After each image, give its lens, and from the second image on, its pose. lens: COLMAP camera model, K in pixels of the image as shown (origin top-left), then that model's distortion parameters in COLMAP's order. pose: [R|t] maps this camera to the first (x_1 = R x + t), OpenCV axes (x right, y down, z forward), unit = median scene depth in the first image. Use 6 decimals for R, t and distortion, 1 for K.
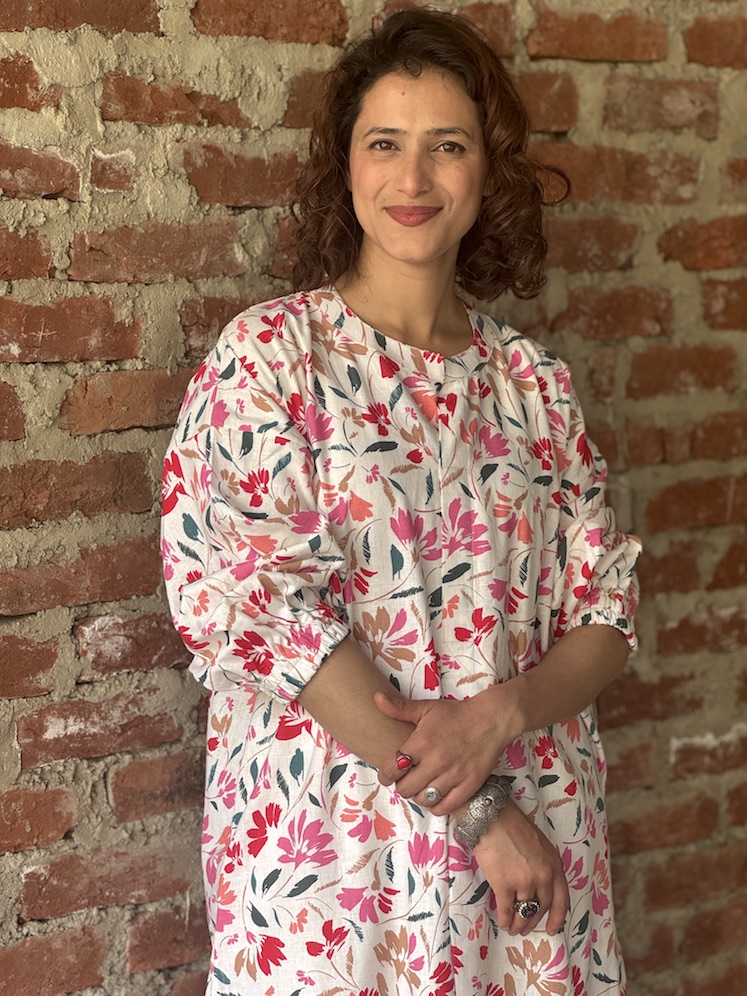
lens RADIAL K [[2532.5, 0, 415.7], [0, 2532.5, 510.4], [0, 0, 1]] dist [0.242413, 0.000000]
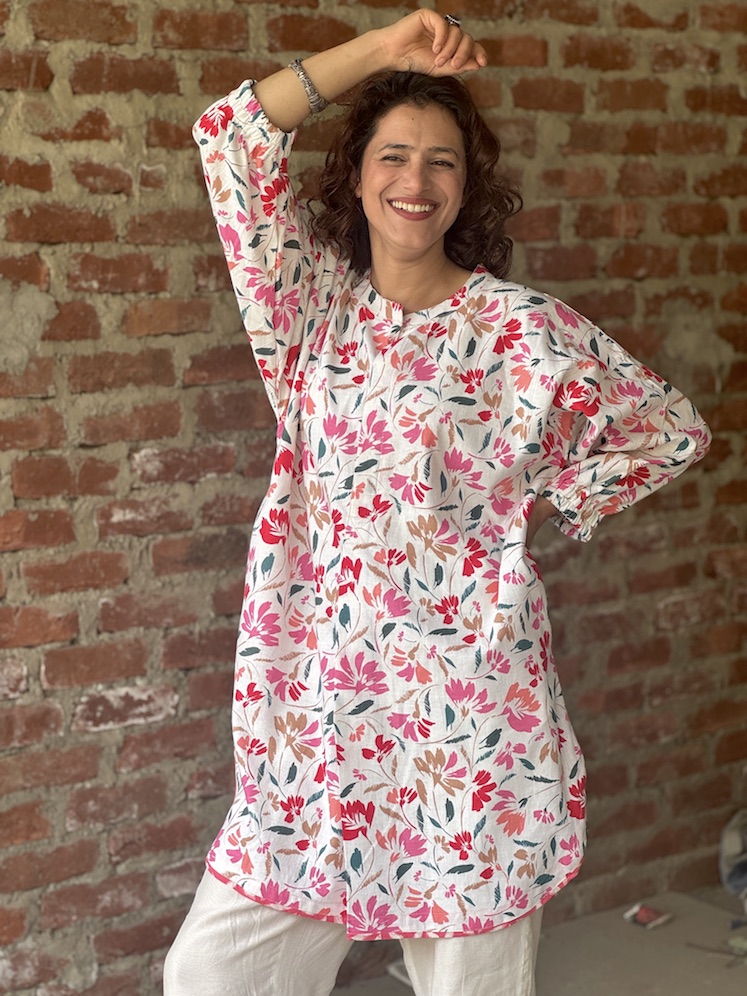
lens RADIAL K [[2532.5, 0, 427.5], [0, 2532.5, 504.4], [0, 0, 1]] dist [0.242413, 0.000000]
pose [[0.999715, -0.002286, 0.023764, 0.019849], [0.002338, 0.999995, -0.002128, 0.082350], [-0.023759, 0.002183, 0.999715, -0.651482]]
